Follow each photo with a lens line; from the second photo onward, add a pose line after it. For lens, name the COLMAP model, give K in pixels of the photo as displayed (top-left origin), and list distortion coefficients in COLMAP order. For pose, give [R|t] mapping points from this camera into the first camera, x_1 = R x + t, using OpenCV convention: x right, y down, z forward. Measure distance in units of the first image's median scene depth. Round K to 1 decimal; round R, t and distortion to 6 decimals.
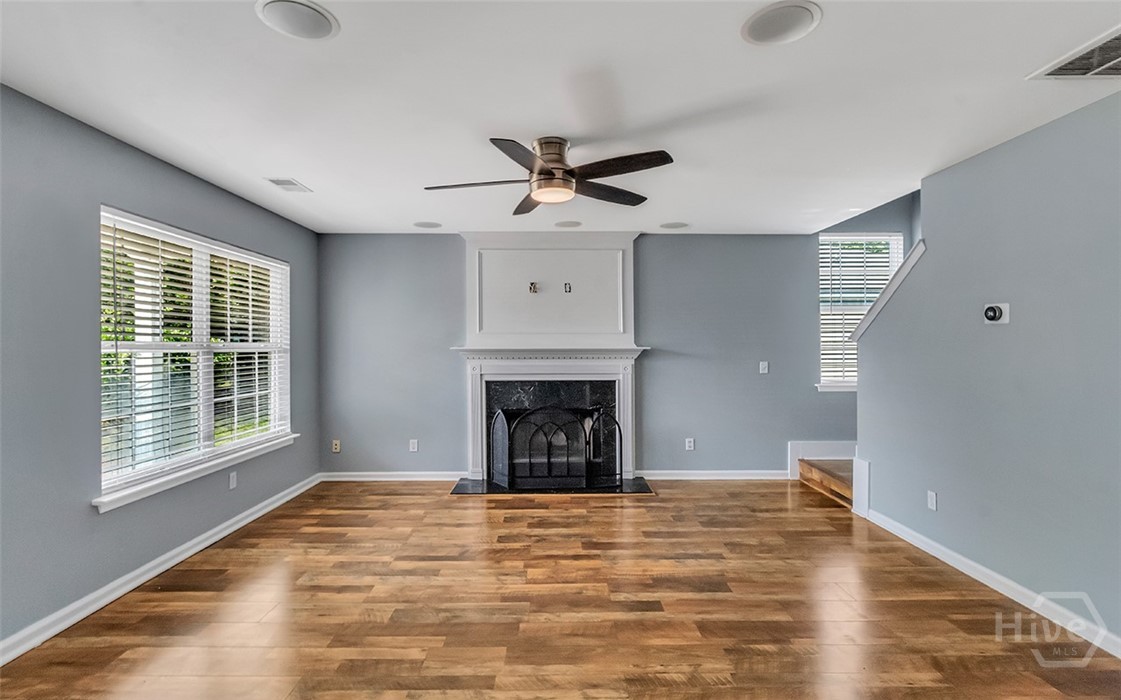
lens RADIAL K [[532.6, 0, 560.5], [0, 532.6, 350.0], [0, 0, 1]] dist [-0.004892, -0.000309]
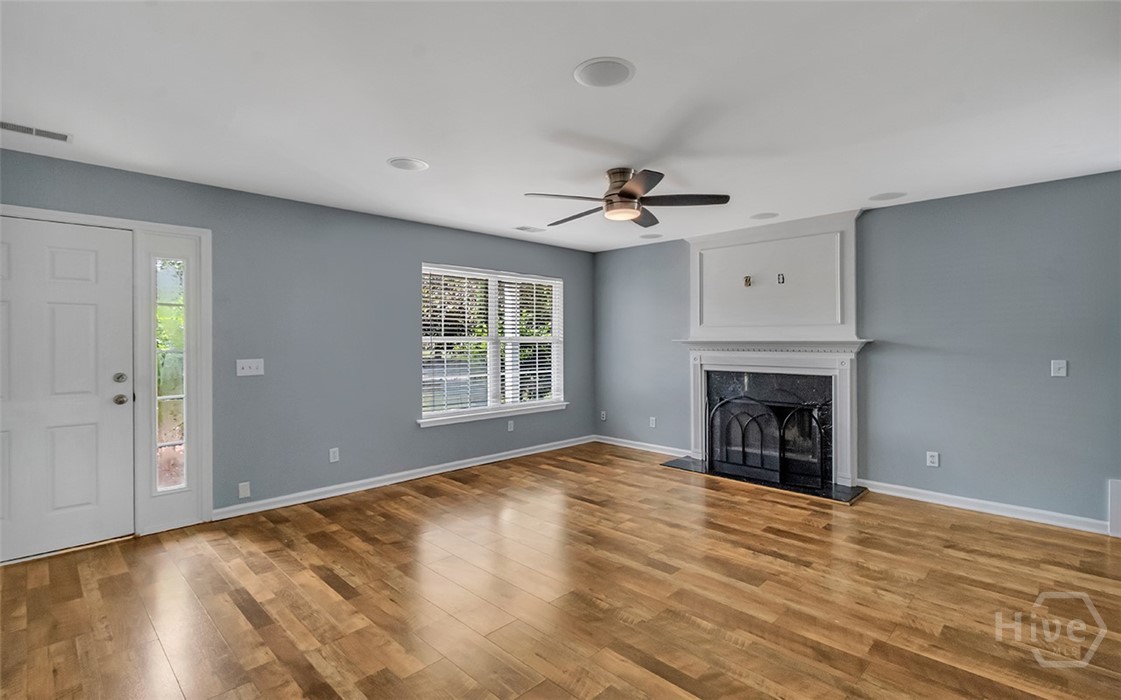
lens RADIAL K [[532.6, 0, 560.5], [0, 532.6, 350.0], [0, 0, 1]] dist [-0.004892, -0.000309]
pose [[0.688626, 0.013584, -0.724990, 0.475523], [-0.005219, 0.999891, 0.013777, 0.002971], [0.725098, -0.005703, 0.688622, 0.036763]]
